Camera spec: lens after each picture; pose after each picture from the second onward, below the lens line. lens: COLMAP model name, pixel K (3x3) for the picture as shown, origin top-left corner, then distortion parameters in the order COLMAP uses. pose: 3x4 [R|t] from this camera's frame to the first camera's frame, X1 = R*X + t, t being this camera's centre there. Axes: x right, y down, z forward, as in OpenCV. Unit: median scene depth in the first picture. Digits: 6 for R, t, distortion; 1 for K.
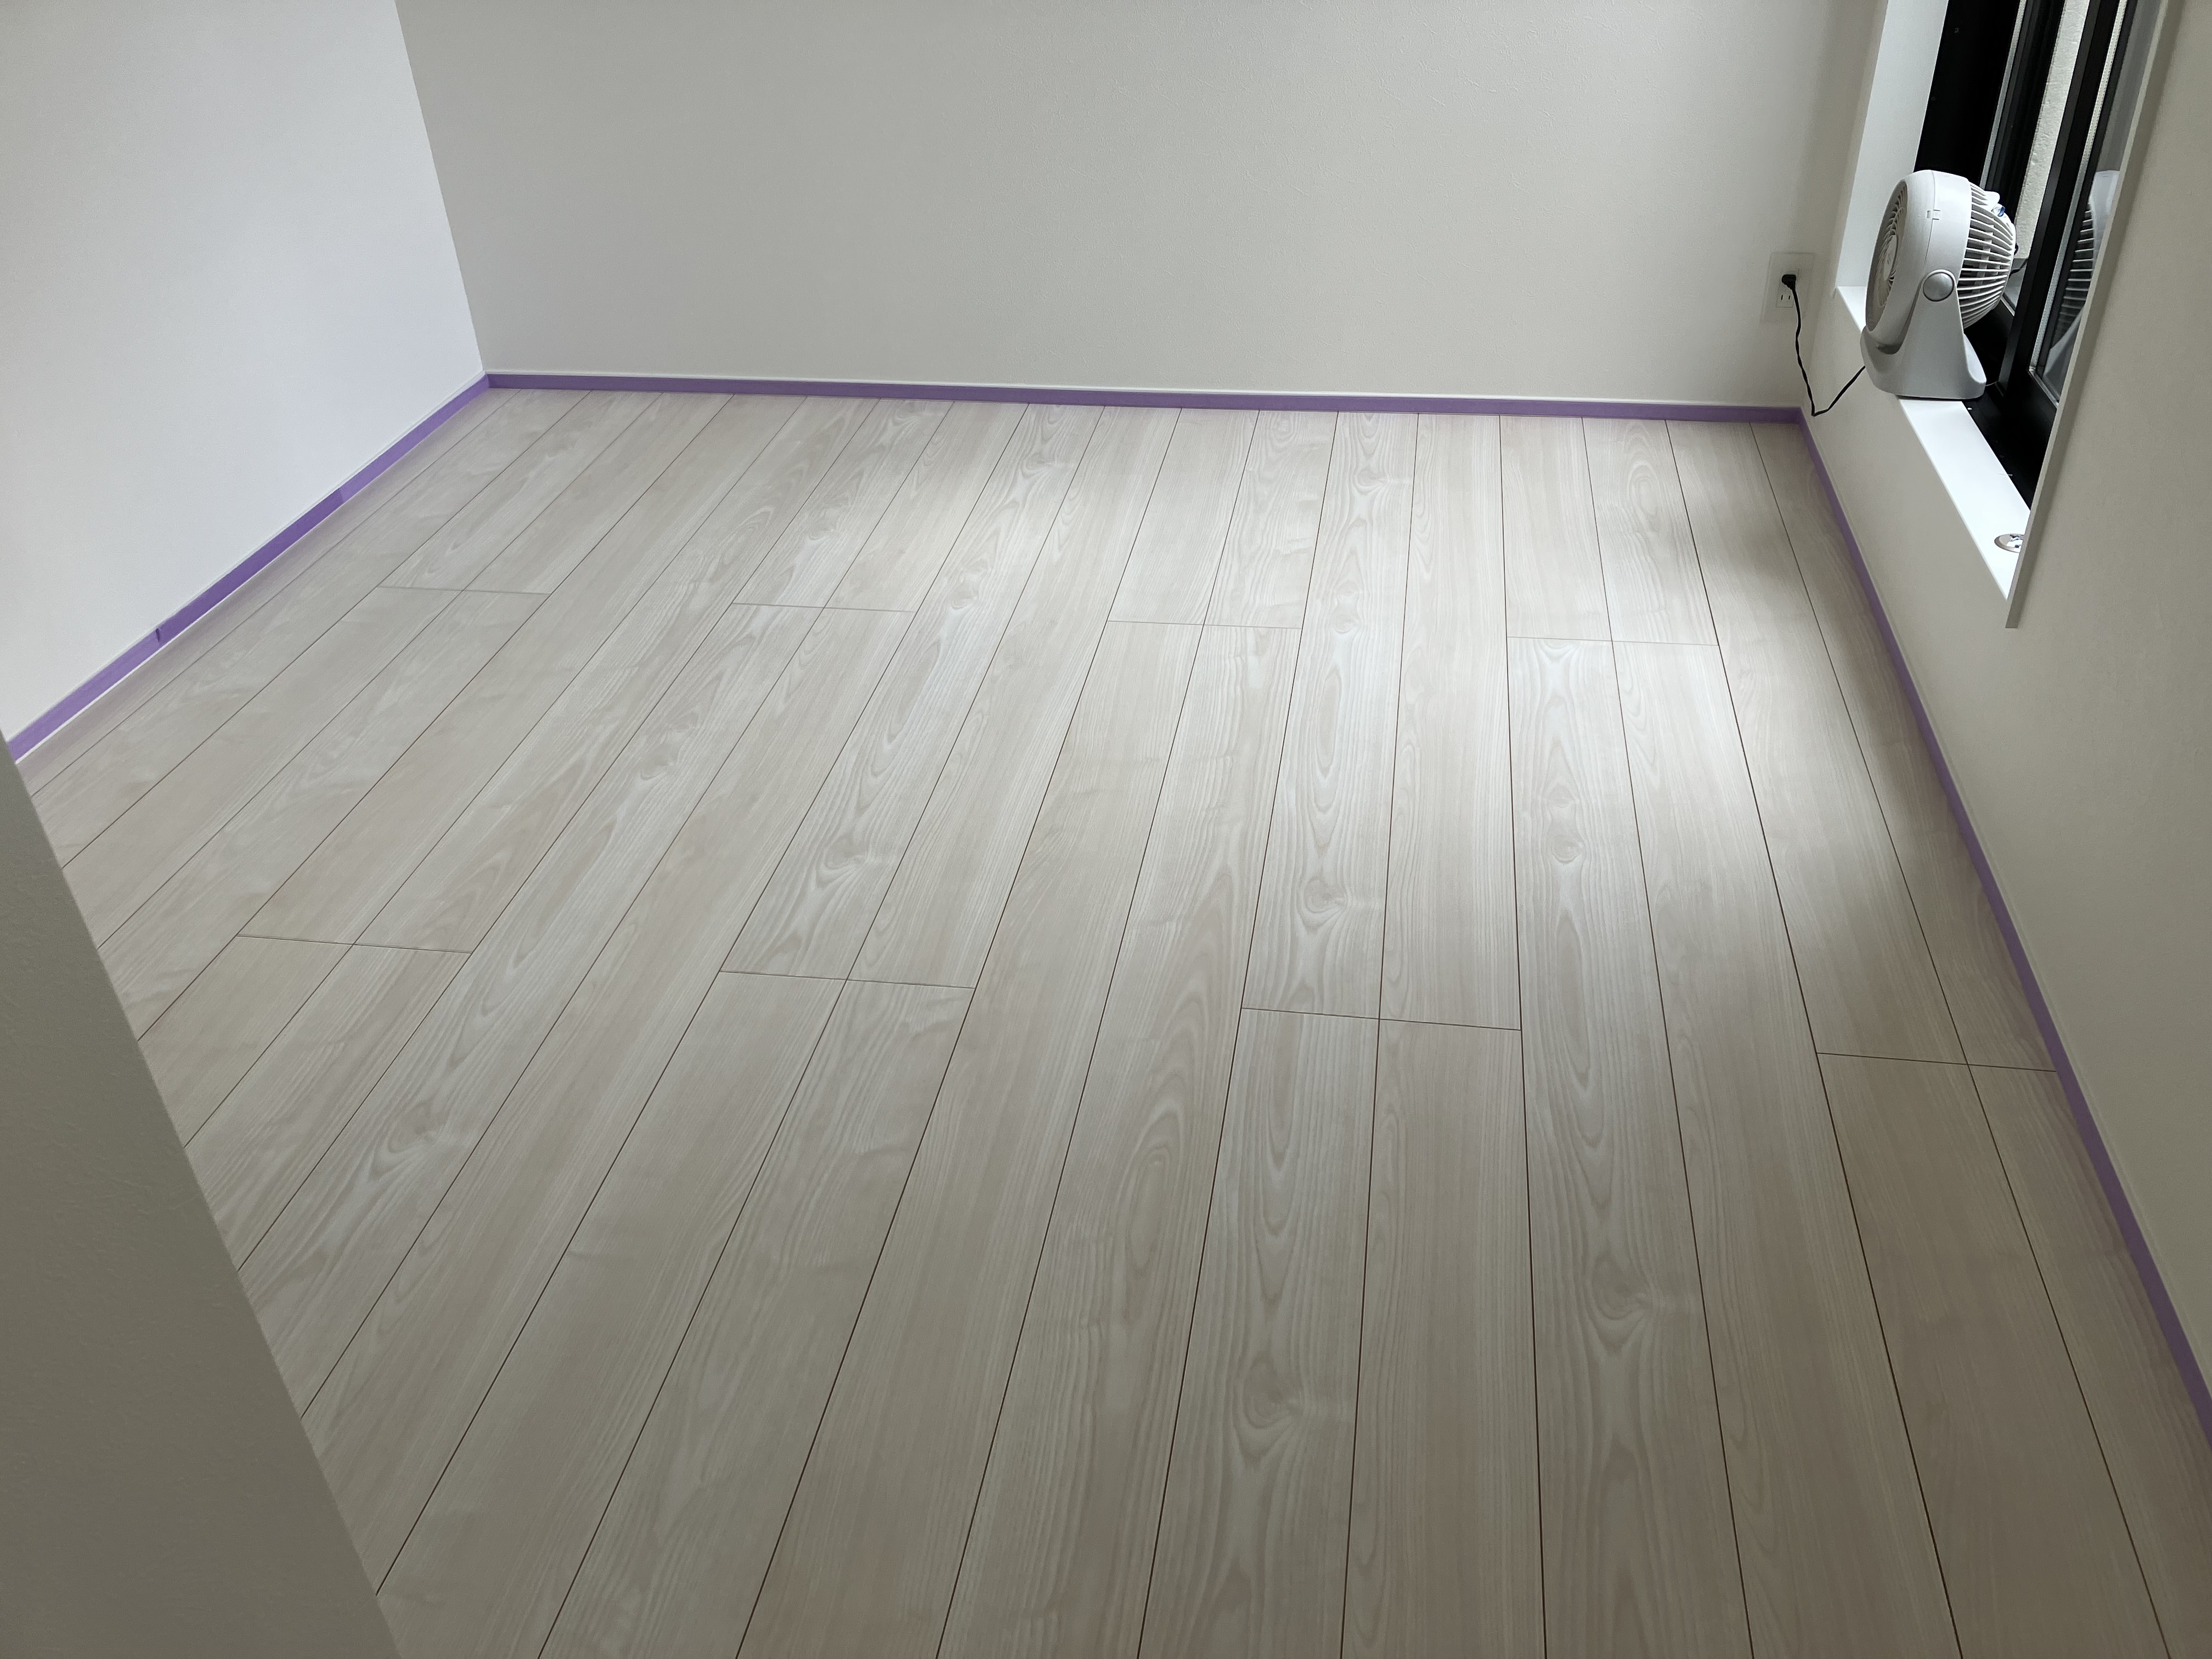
lens RADIAL K [[1807.1, 0, 1150.7], [0, 1807.1, 831.7], [0, 0, 1]] dist [-0.005971, -0.003510]
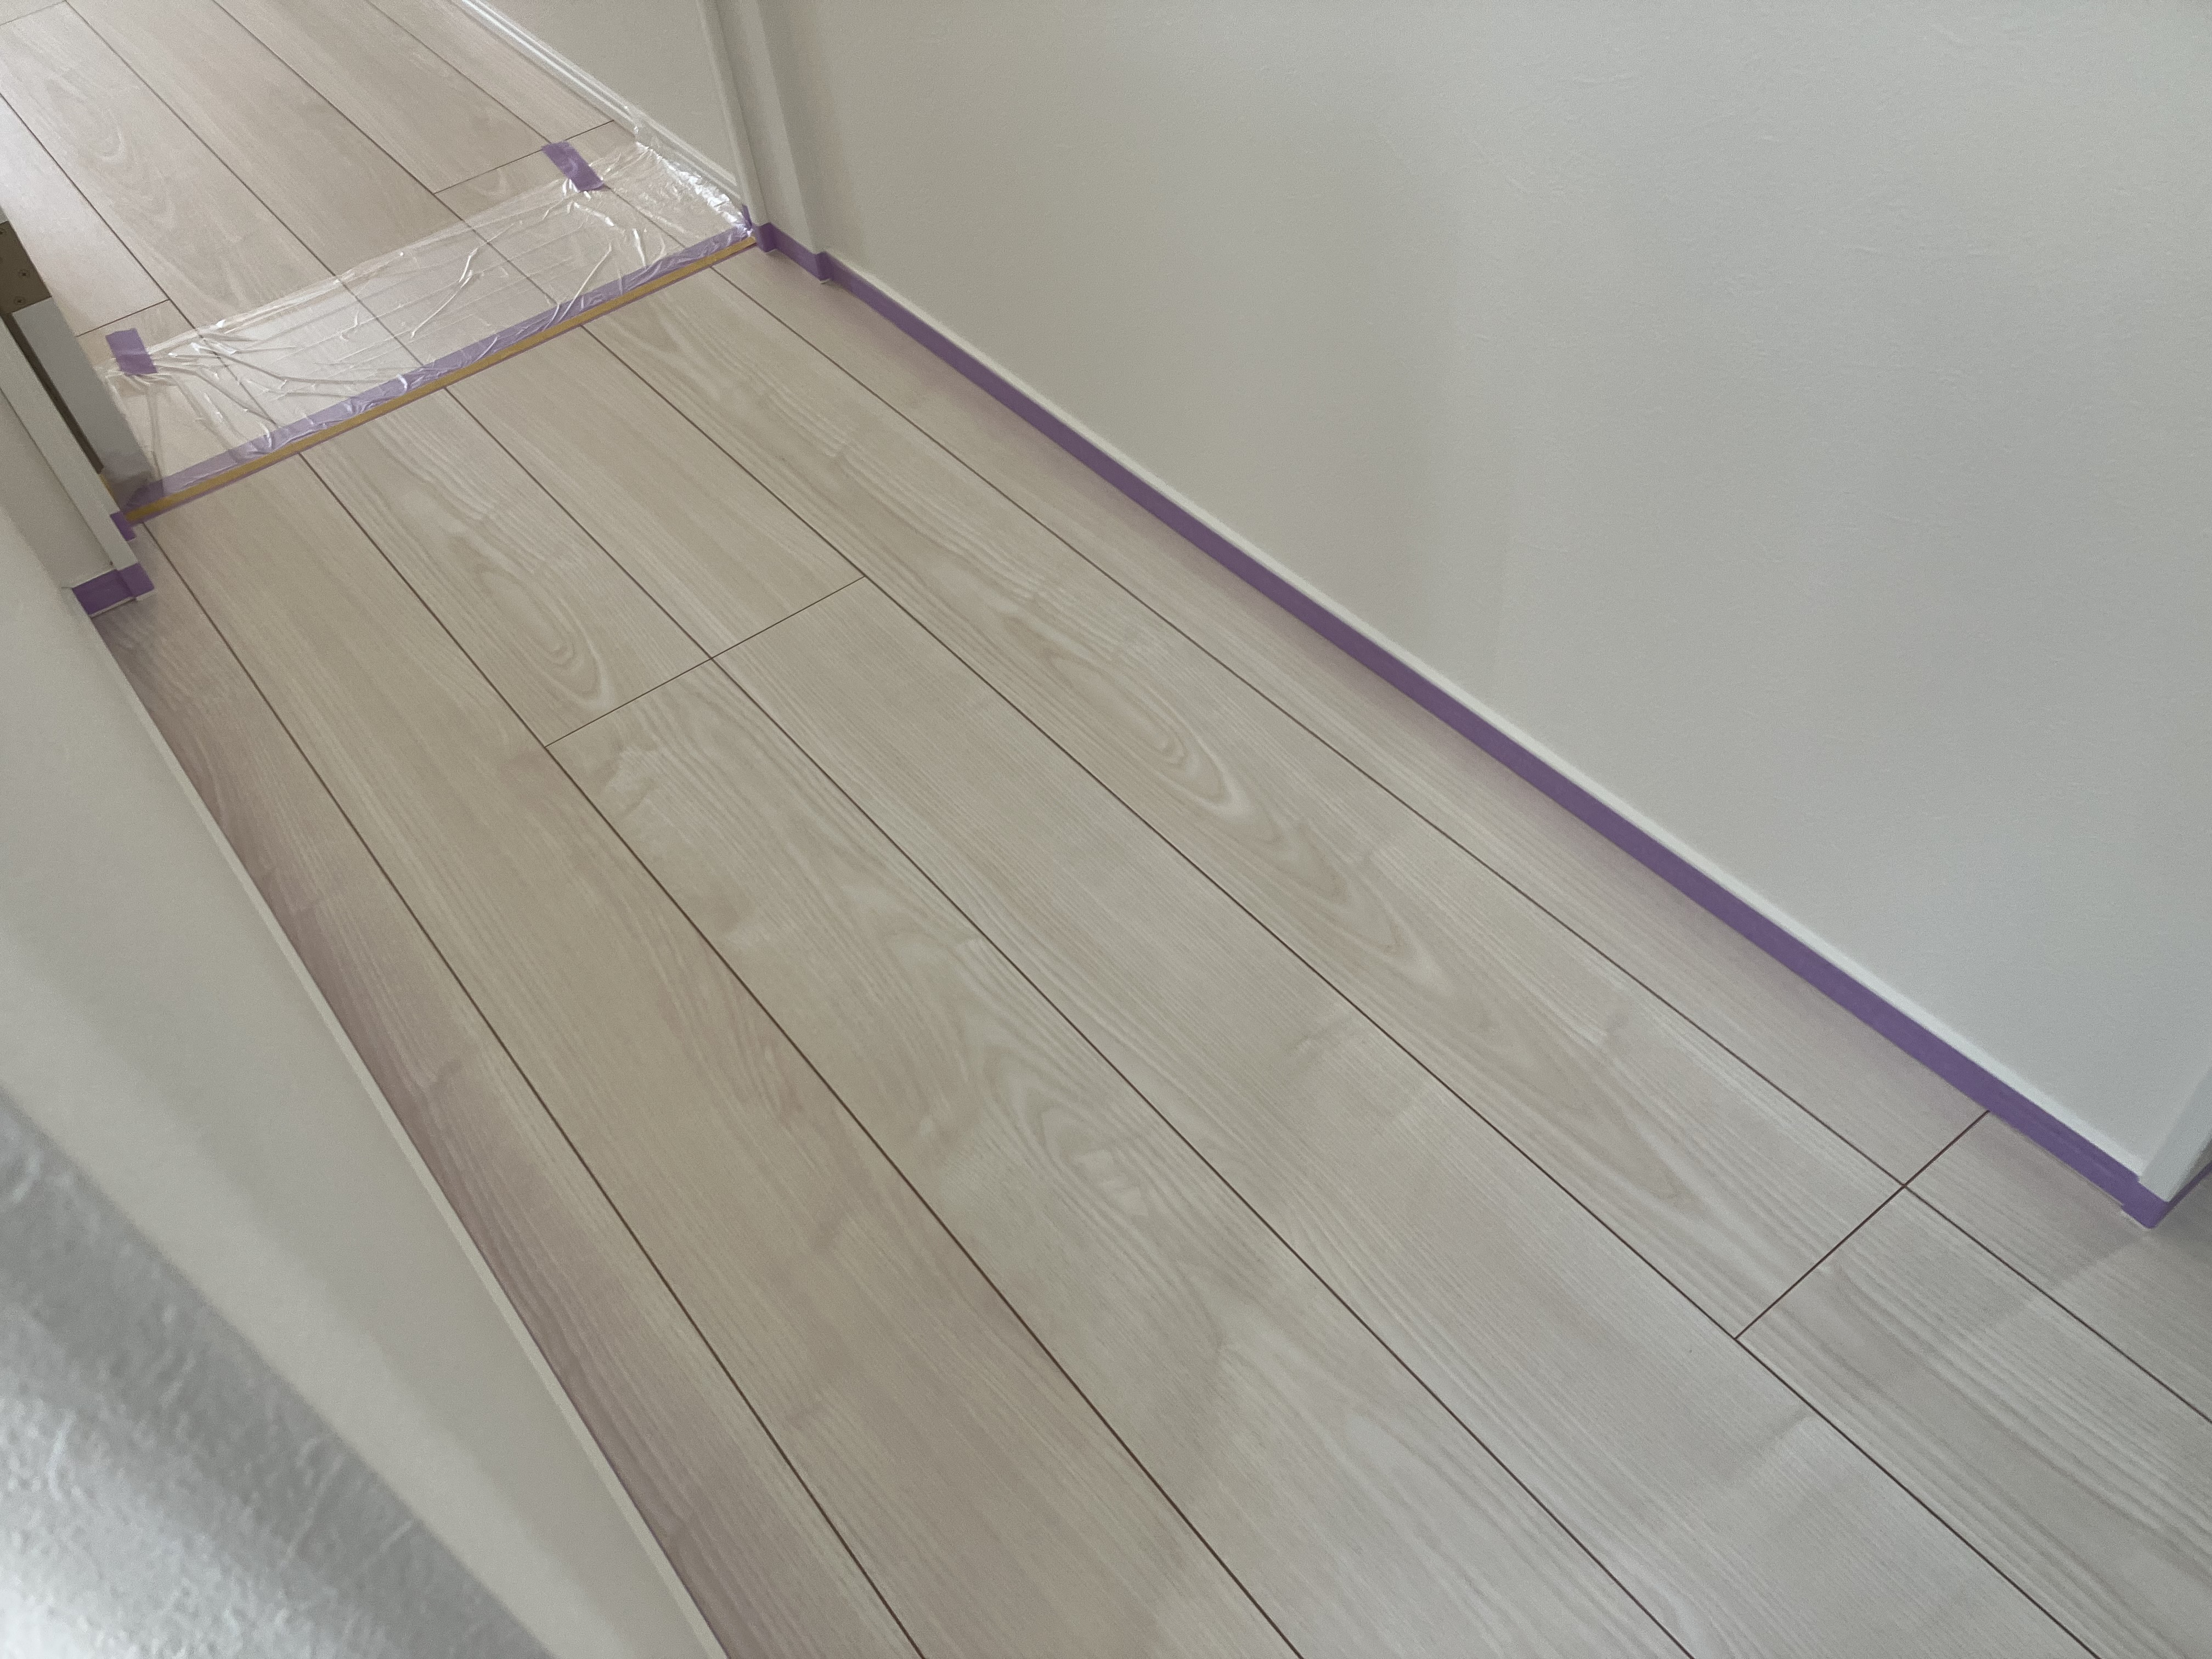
lens RADIAL K [[1810.3, 0, 1051.7], [0, 1810.3, 837.6], [0, 0, 1]] dist [0.107203, -0.137450]
pose [[-0.700586, 0.591455, -0.399201, 0.269345], [-0.297129, 0.266835, 0.916795, -0.365197], [0.648764, 0.760907, -0.011203, 0.736517]]
